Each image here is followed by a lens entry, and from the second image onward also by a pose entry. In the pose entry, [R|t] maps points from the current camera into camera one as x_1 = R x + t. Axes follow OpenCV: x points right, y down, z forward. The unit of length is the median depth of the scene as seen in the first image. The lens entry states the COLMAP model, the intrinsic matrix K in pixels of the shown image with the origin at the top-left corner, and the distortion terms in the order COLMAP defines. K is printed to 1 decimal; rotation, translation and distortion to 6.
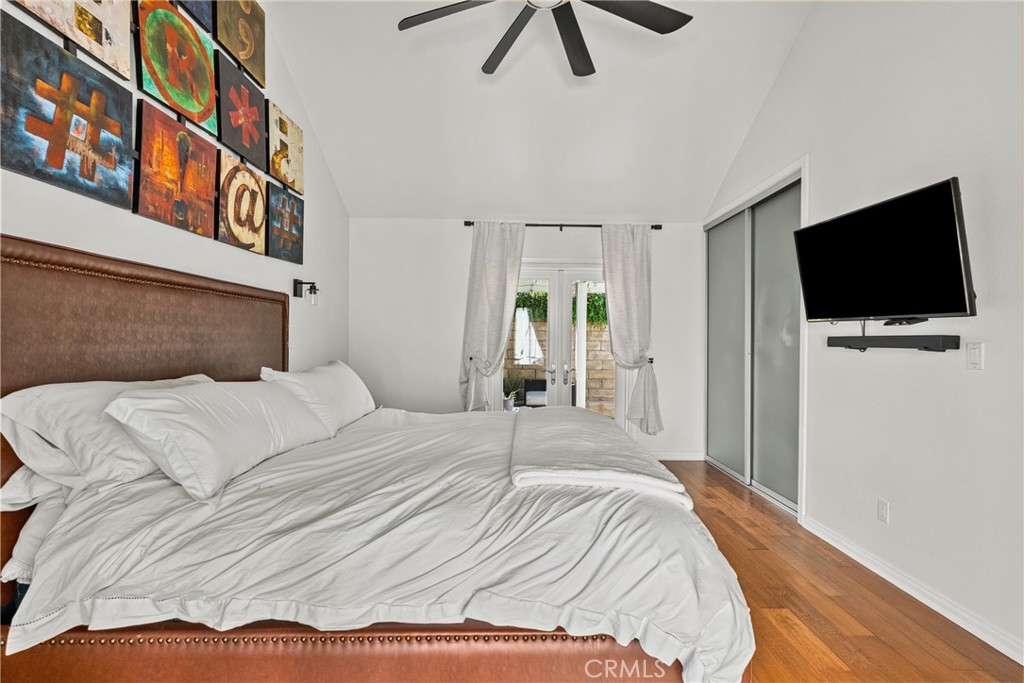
lens RADIAL K [[465.3, 0, 512.0], [0, 465.3, 341.5], [0, 0, 1]] dist [-0.003340, 0.001118]
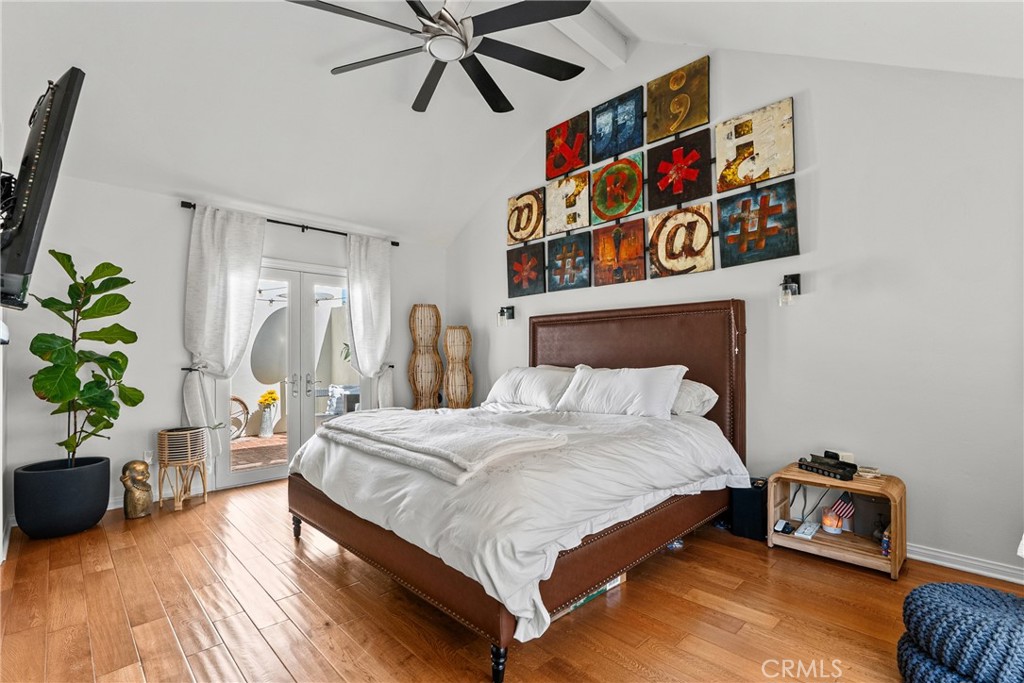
lens RADIAL K [[468.7, 0, 520.4], [0, 468.7, 351.3], [0, 0, 1]] dist [-0.008346, 0.000491]
pose [[-0.710805, -0.012558, -0.703277, 0.664778], [-0.005715, 0.999911, -0.012078, 0.026370], [0.703365, -0.004566, -0.710814, 1.719874]]
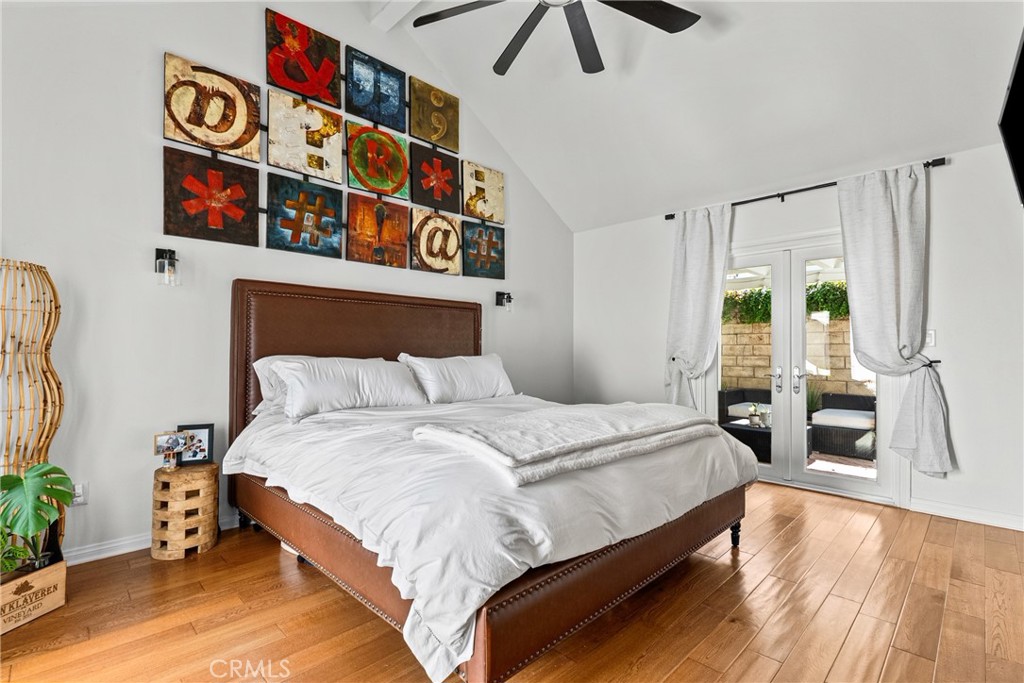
lens RADIAL K [[470.6, 0, 508.4], [0, 470.6, 343.7], [0, 0, 1]] dist [-0.006016, 0.001281]
pose [[0.699820, -0.015928, -0.714142, 0.632015], [-0.002556, 0.999689, -0.024801, 0.053163], [0.714315, 0.019182, 0.699562, 0.177155]]
